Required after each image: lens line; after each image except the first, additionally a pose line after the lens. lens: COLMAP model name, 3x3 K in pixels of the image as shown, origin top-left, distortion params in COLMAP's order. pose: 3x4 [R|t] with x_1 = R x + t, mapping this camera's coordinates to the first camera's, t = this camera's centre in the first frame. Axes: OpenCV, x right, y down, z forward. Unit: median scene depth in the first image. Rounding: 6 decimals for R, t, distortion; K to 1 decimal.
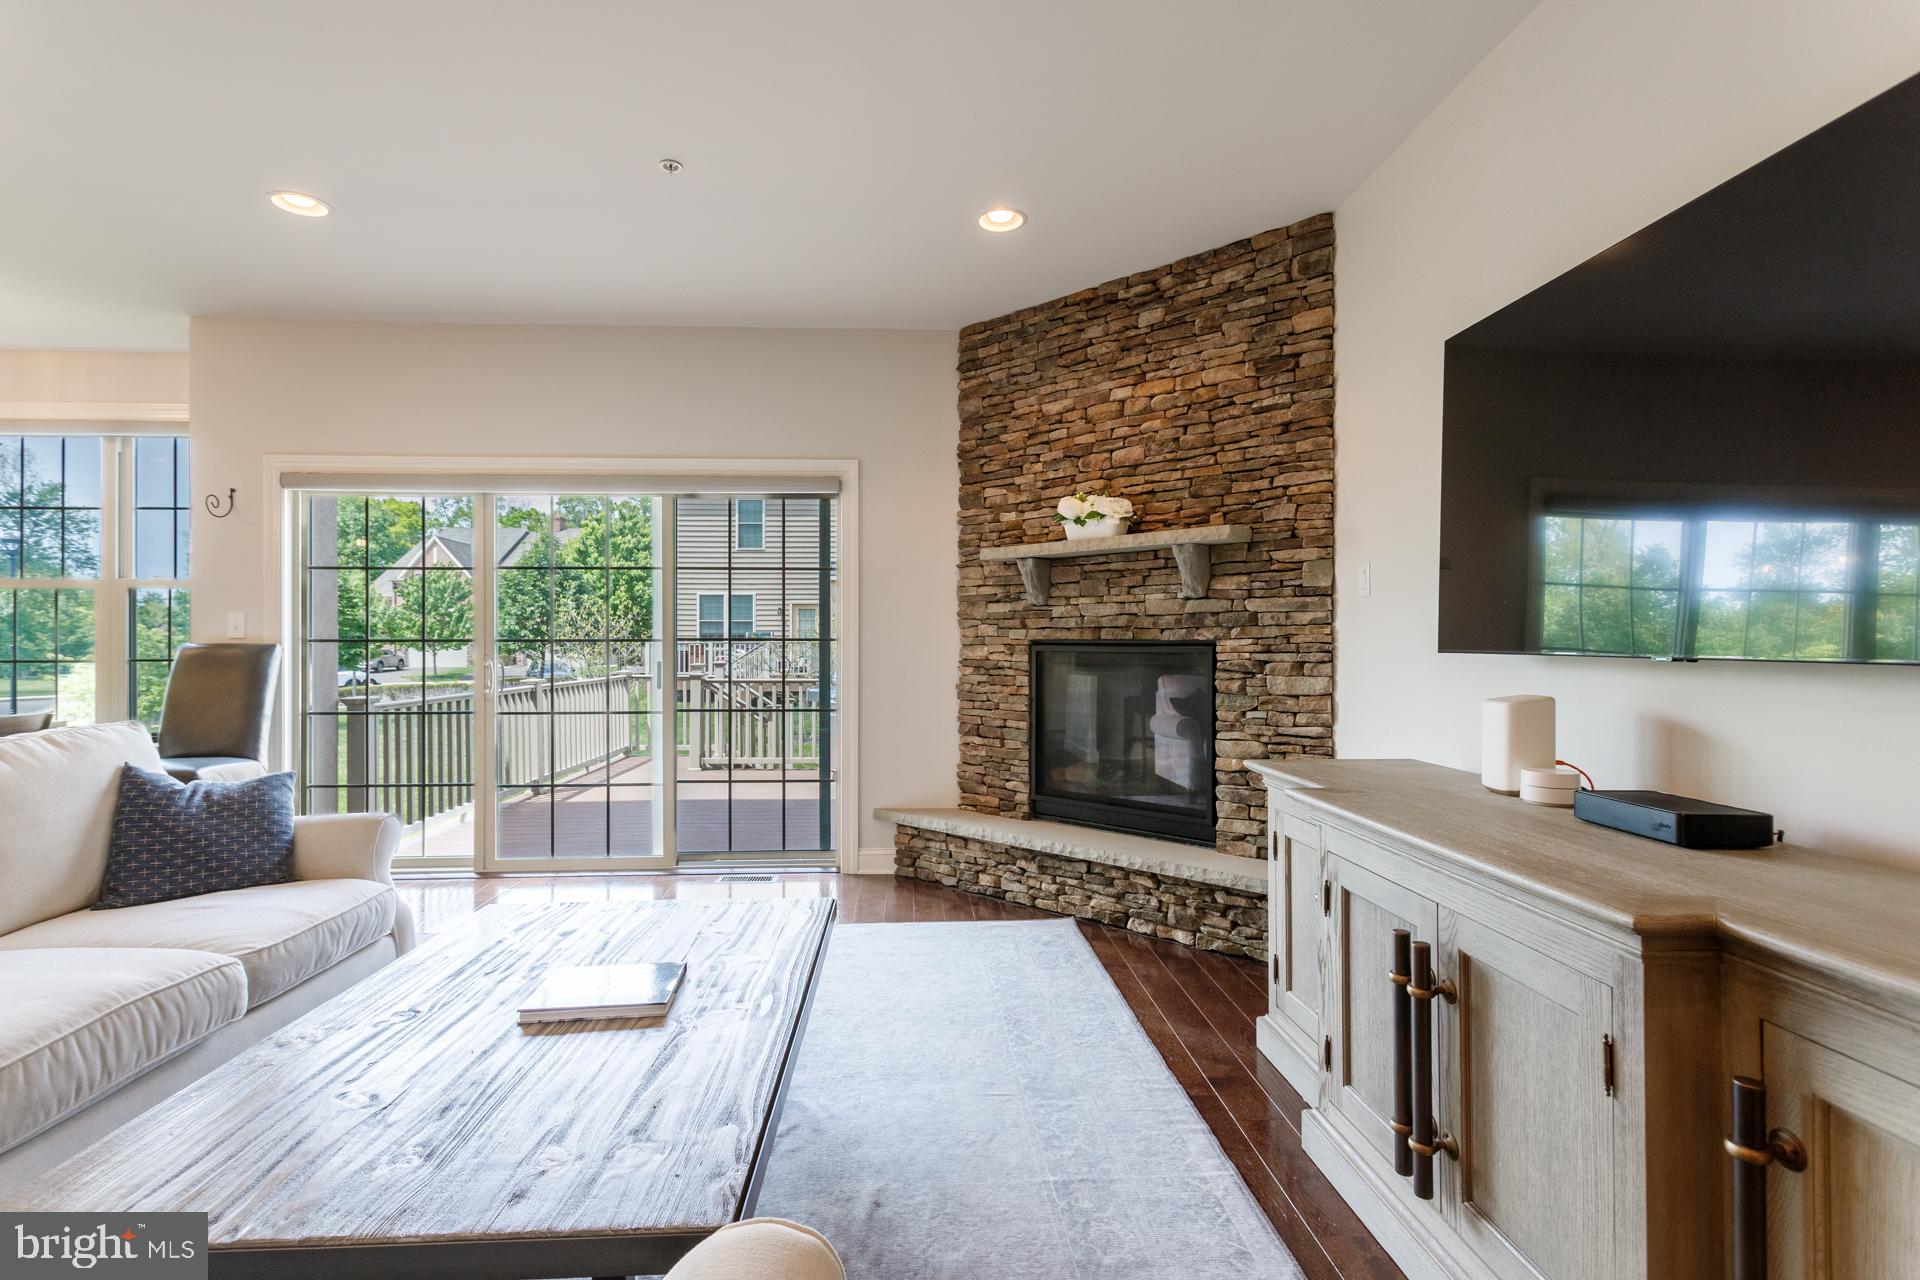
lens RADIAL K [[911.0, 0, 951.9], [0, 911.0, 638.6], [0, 0, 1]] dist [0.022192, -0.004081]
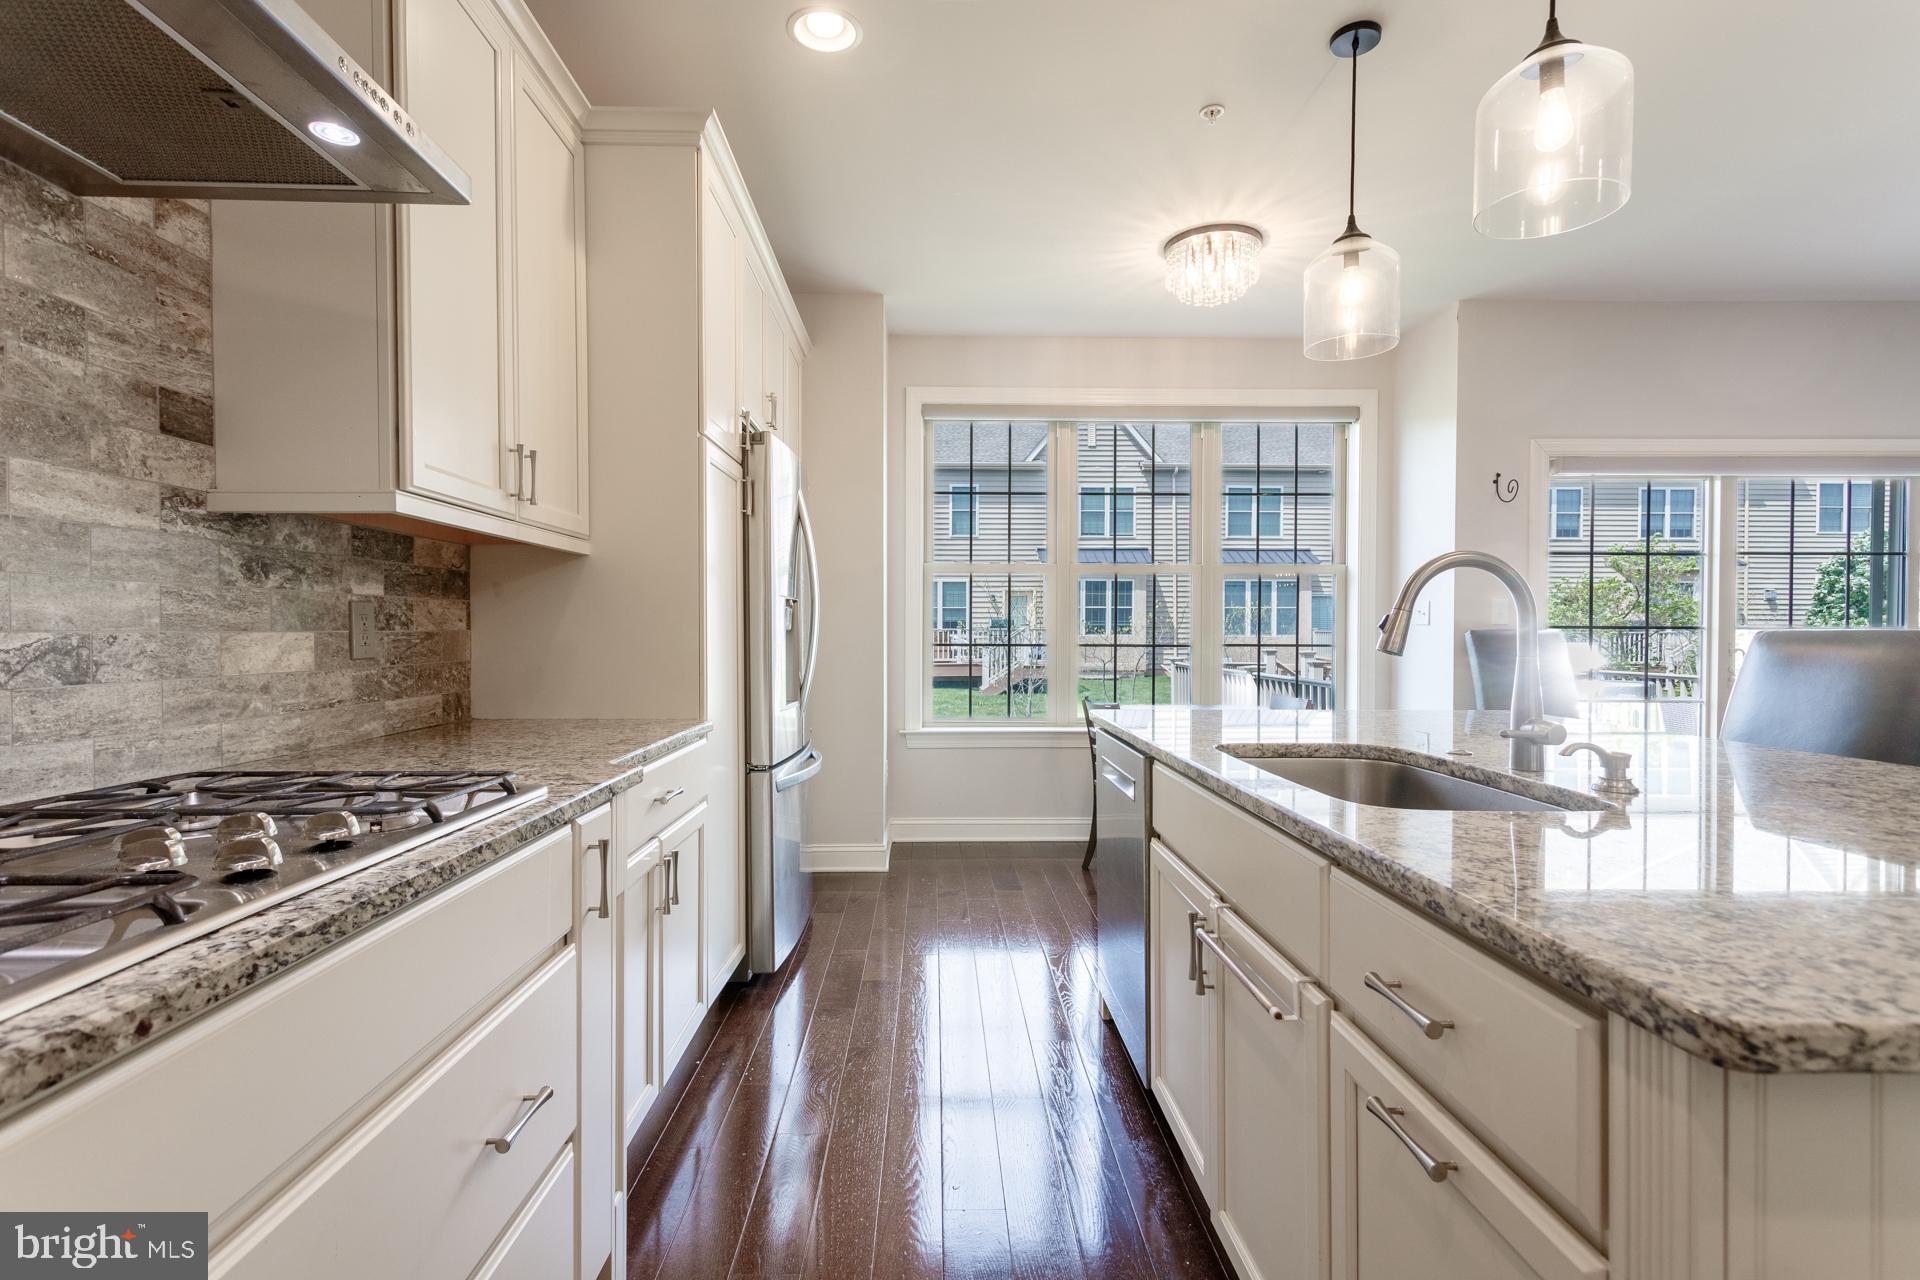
lens RADIAL K [[911.0, 0, 946.8], [0, 911.0, 643.5], [0, 0, 1]] dist [0.022192, -0.004081]
pose [[0.999799, 0.006712, -0.018893, -1.558947], [-0.006371, 0.999817, 0.018044, 0.006618], [0.019010, -0.017920, 0.999659, 0.003128]]
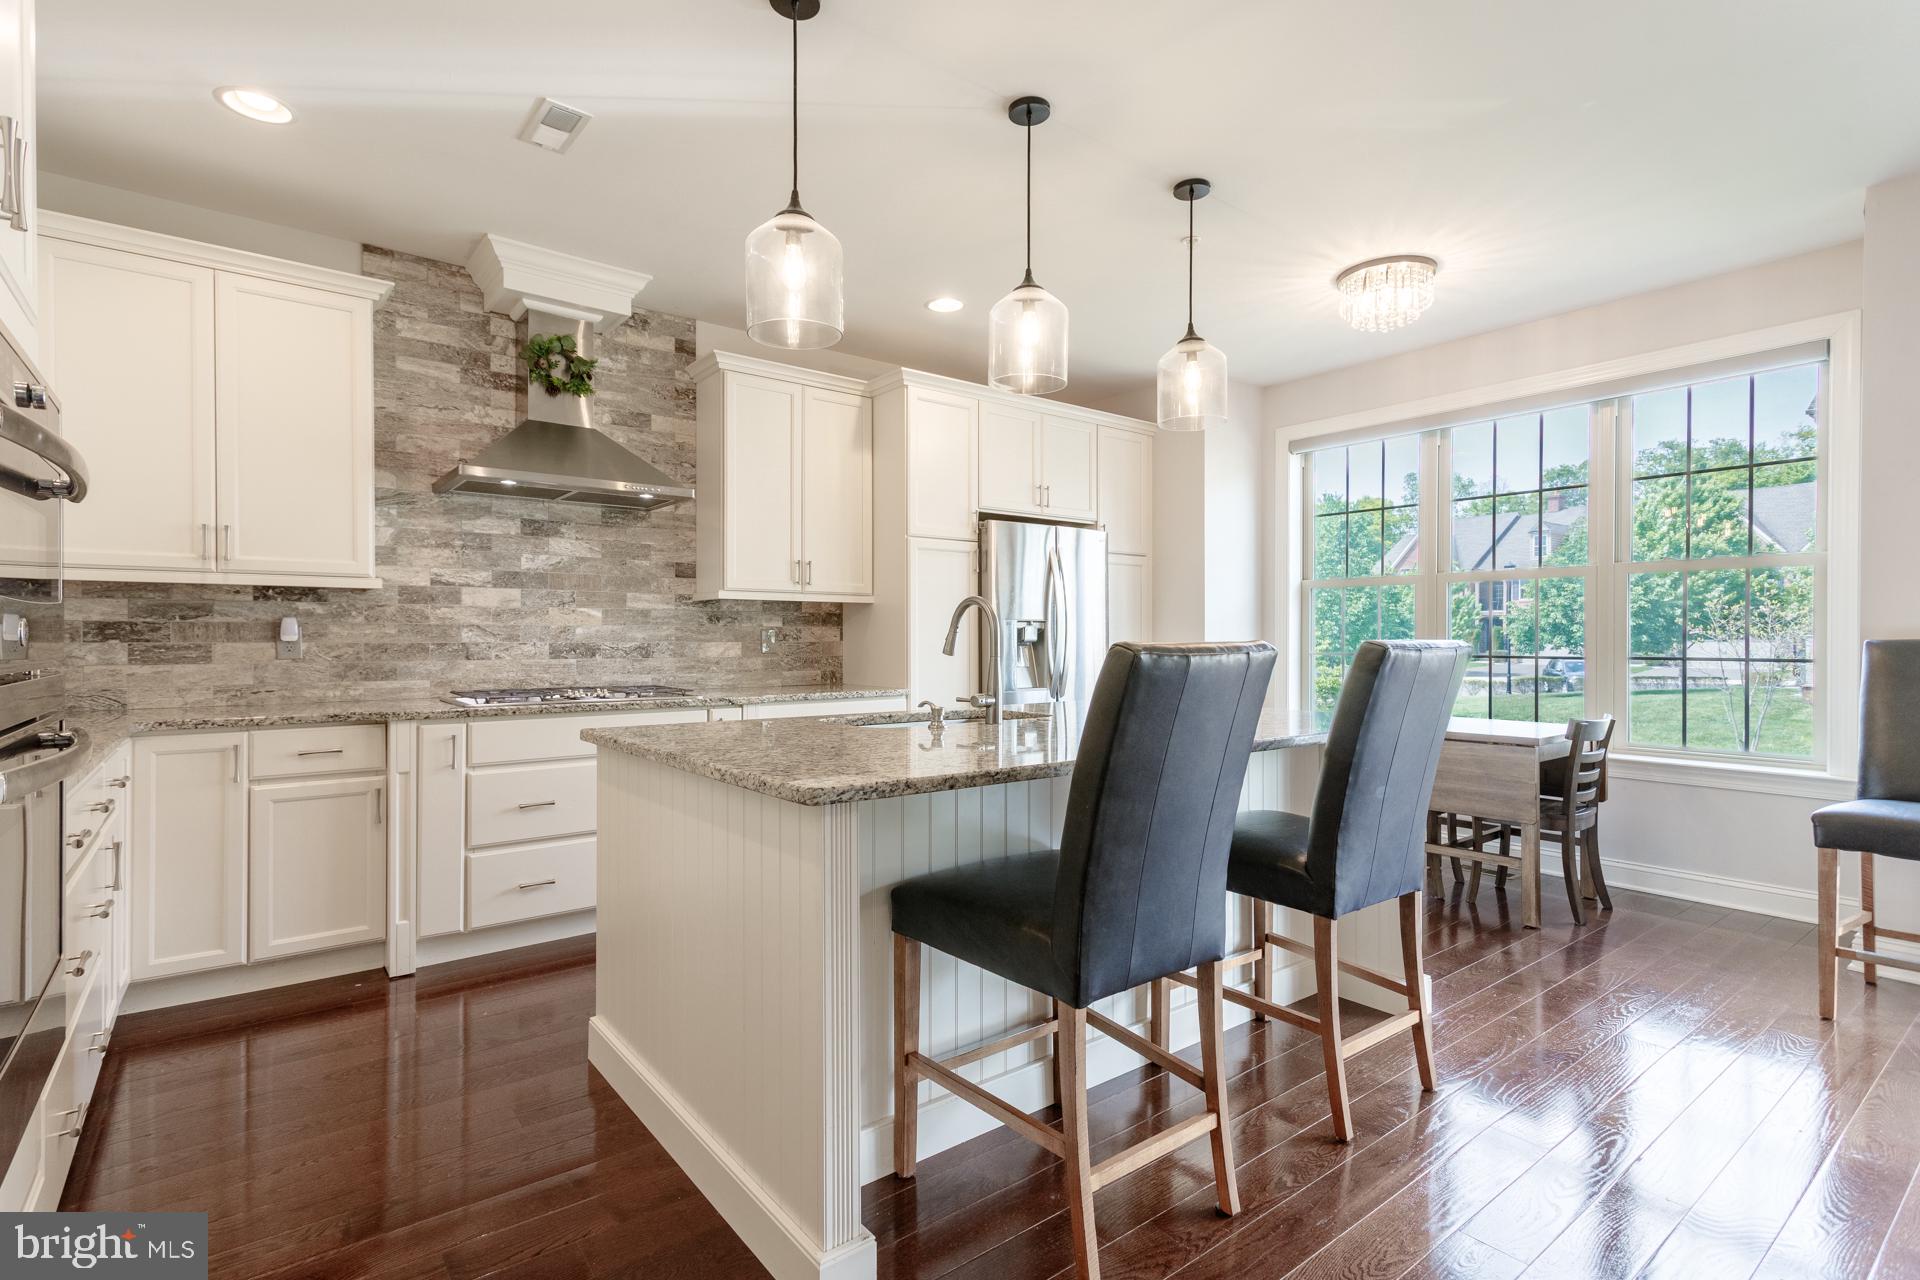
lens RADIAL K [[911.0, 0, 948.1], [0, 911.0, 640.8], [0, 0, 1]] dist [0.022192, -0.004081]
pose [[0.577305, 0.006060, -0.816506, -0.745287], [0.001112, 0.999966, 0.008208, 0.000060], [0.816528, -0.005647, 0.577278, -0.008094]]
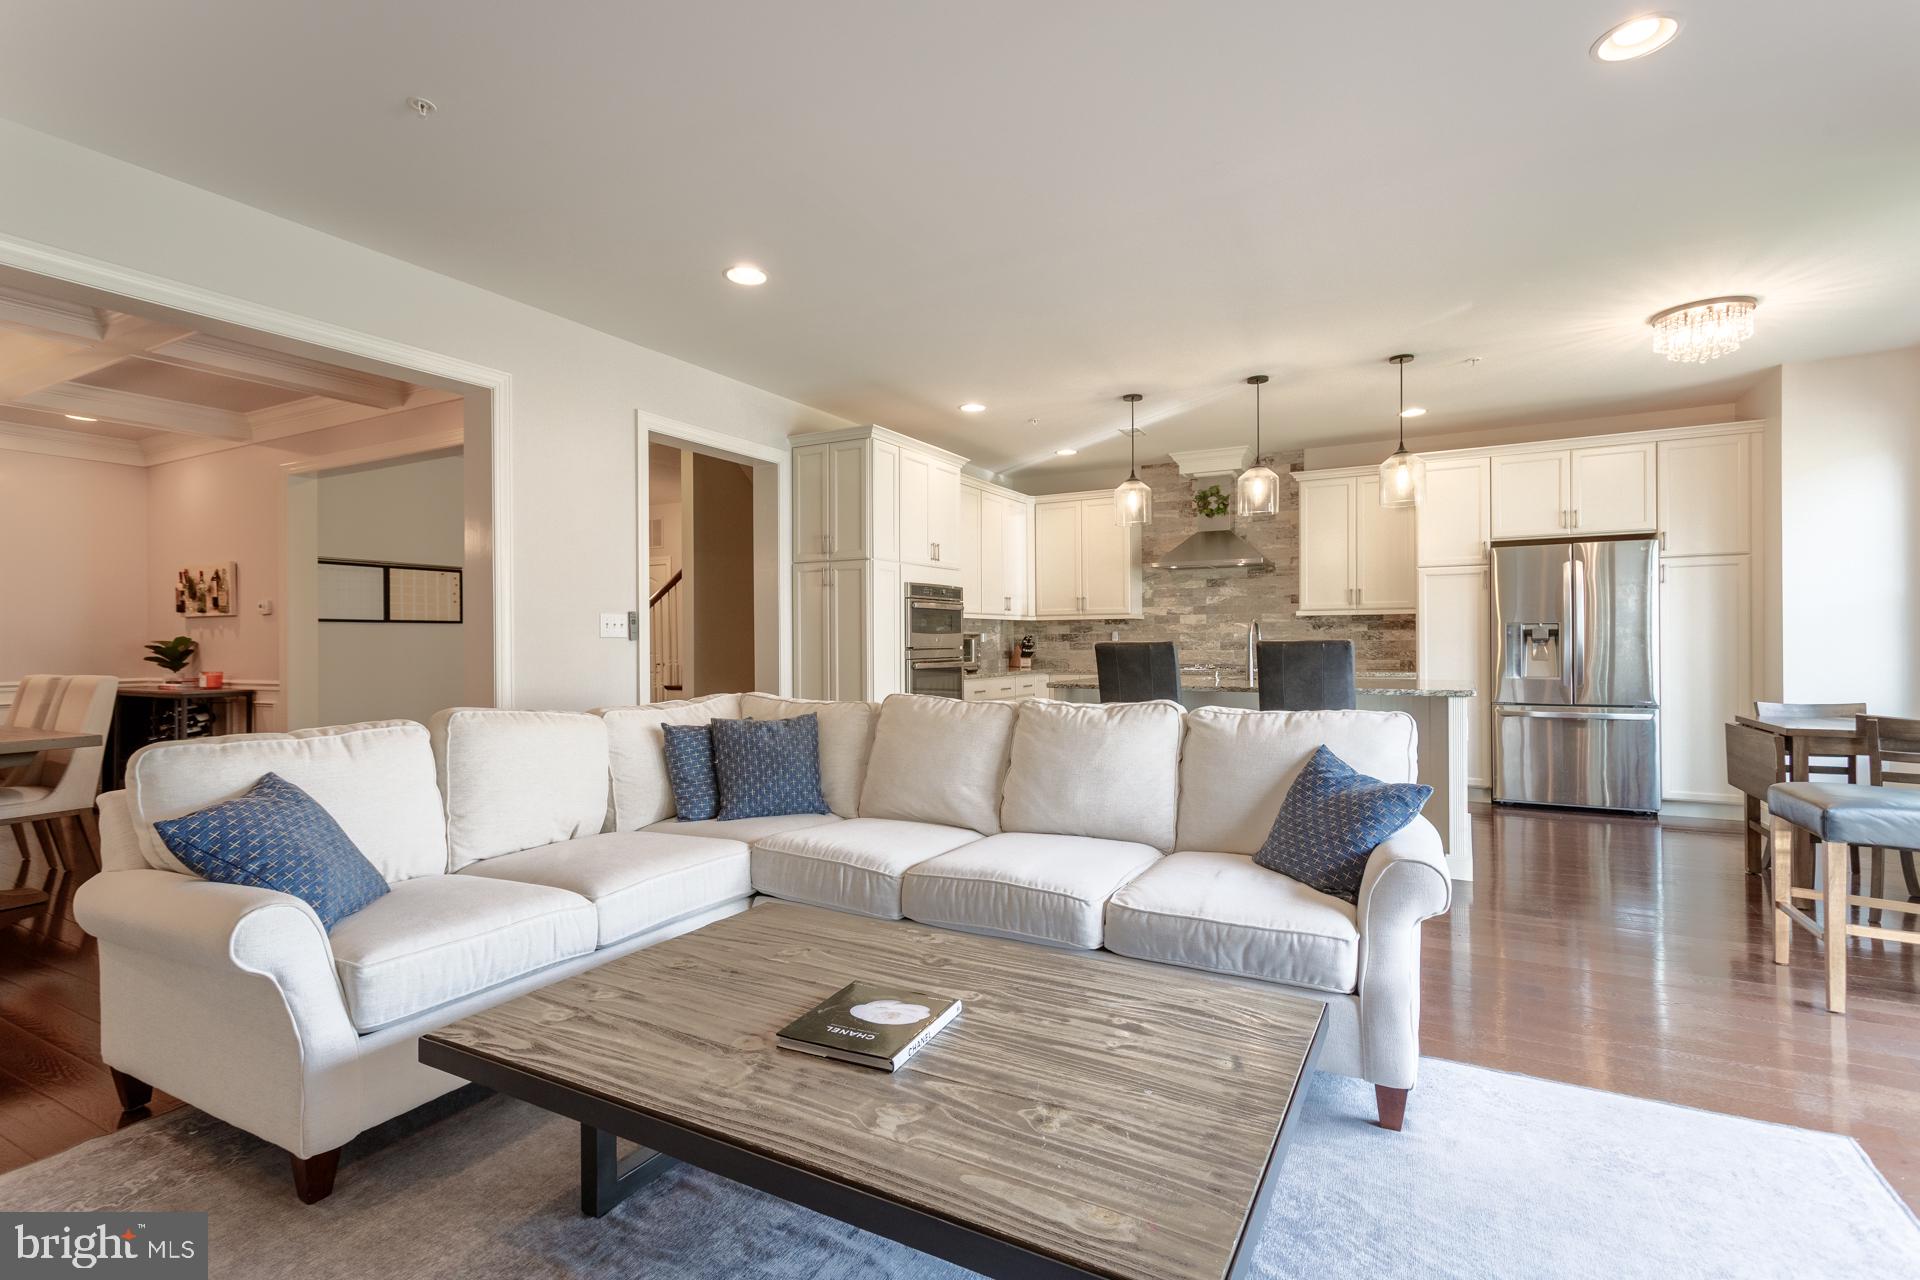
lens RADIAL K [[911.0, 0, 947.9], [0, 911.0, 637.6], [0, 0, 1]] dist [0.022192, -0.004081]
pose [[-0.524263, 0.003119, -0.851551, 0.183238], [0.011708, 0.999925, -0.003546, 0.001588], [0.851476, -0.011829, -0.524260, 0.781020]]
